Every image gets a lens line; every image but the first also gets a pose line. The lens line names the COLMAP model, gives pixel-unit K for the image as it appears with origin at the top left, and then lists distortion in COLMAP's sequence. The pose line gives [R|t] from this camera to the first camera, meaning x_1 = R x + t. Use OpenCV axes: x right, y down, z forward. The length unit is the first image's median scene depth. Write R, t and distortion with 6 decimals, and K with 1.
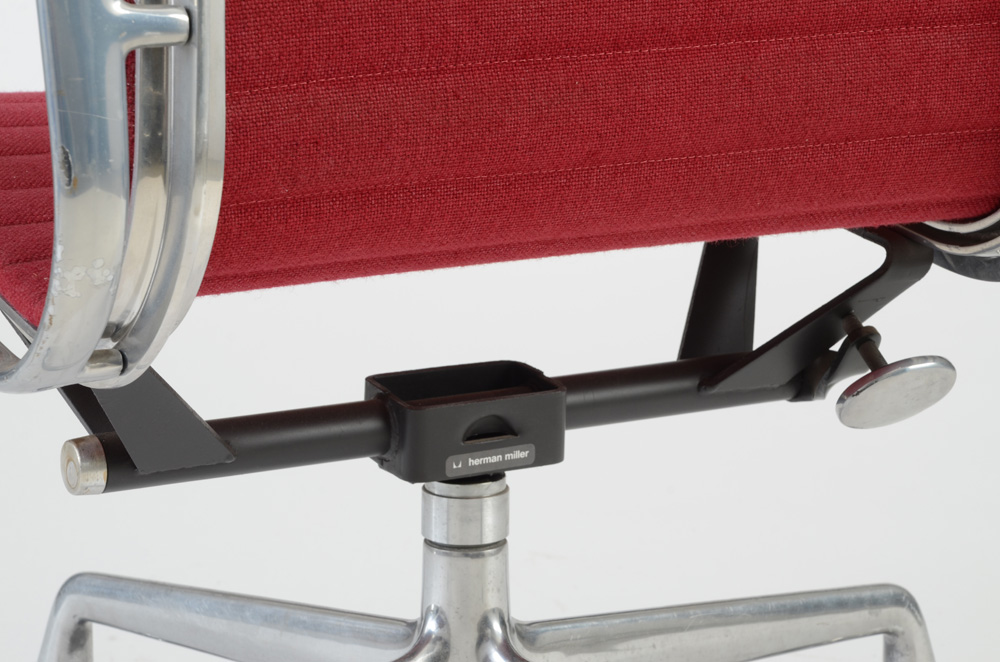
lens RADIAL K [[3277.6, 0, 491.7], [0, 3277.6, 324.2], [0, 0, 1]] dist [1.007862, 0.000000]
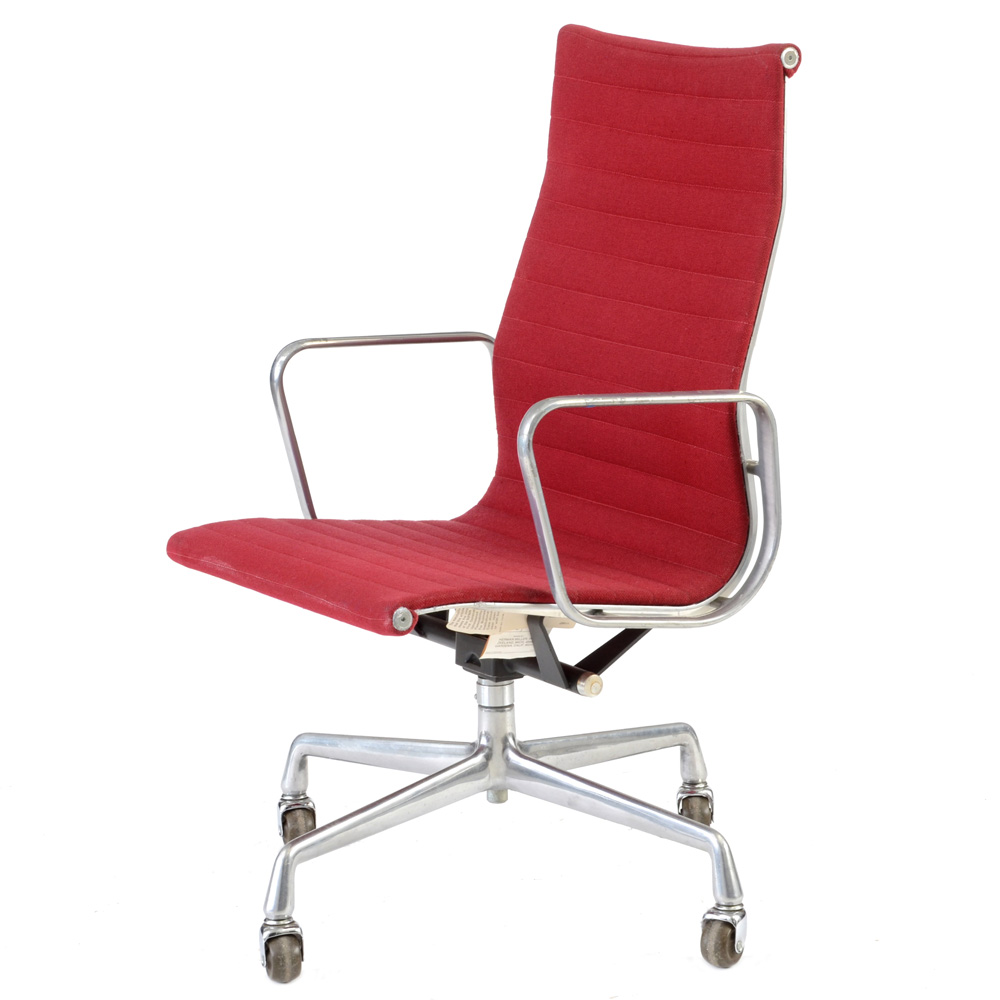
lens RADIAL K [[2831.4, 0, 570.6], [0, 2831.4, 471.8], [0, 0, 1]] dist [0.079609, 0.000000]
pose [[0.996907, -0.034447, 0.070637, -0.080458], [0.037352, 0.998493, -0.040219, -0.013511], [-0.069145, 0.042733, 0.996691, -0.871330]]
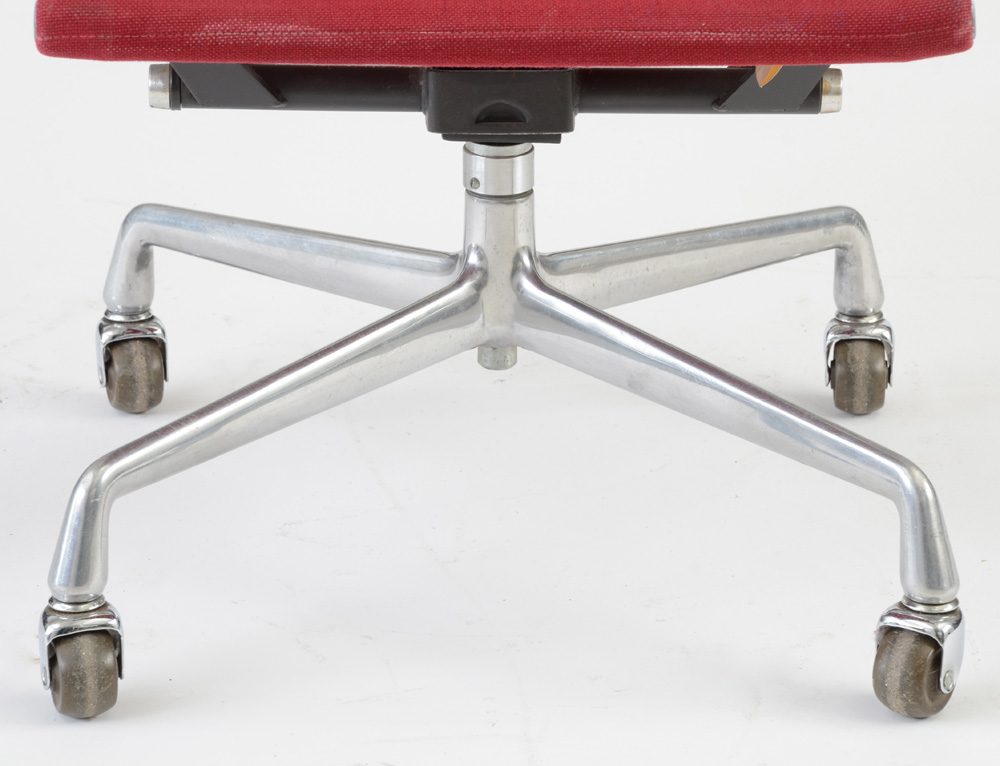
lens RADIAL K [[4285.1, 0, 495.9], [0, 4285.1, 381.2], [0, 0, 1]] dist [1.067833, 0.000000]
pose [[0.999189, -0.013004, 0.038107, -0.063527], [0.007619, 0.990379, 0.138168, -0.075520], [-0.039537, -0.137766, 0.989675, -0.526301]]
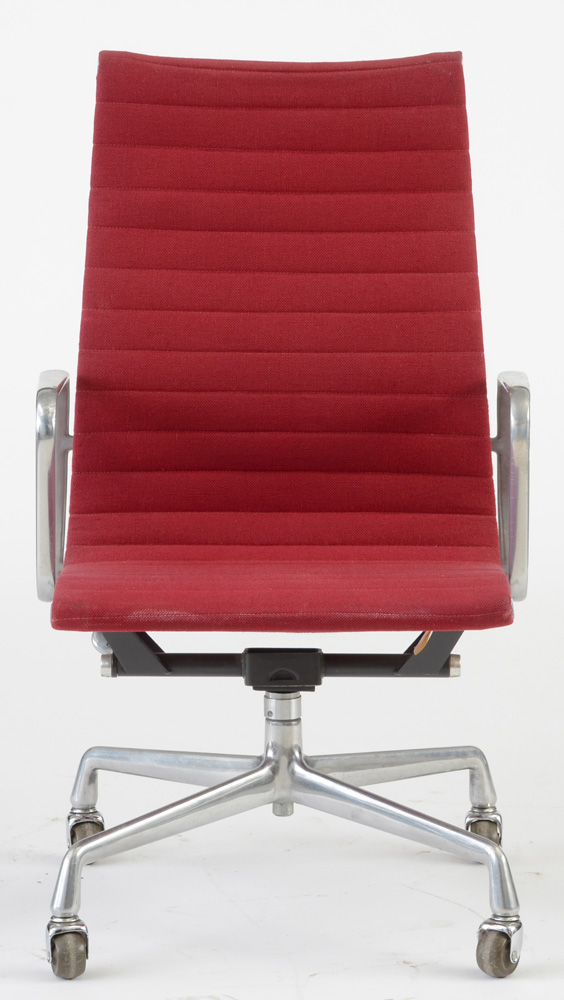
lens RADIAL K [[3176.9, 0, 260.3], [0, 3176.9, 482.7], [0, 0, 1]] dist [0.039770, 0.000000]
pose [[0.999603, -0.013072, 0.024953, -0.069557], [0.014385, 0.998480, -0.053203, 0.016512], [-0.024219, 0.053540, 0.998272, -1.110455]]
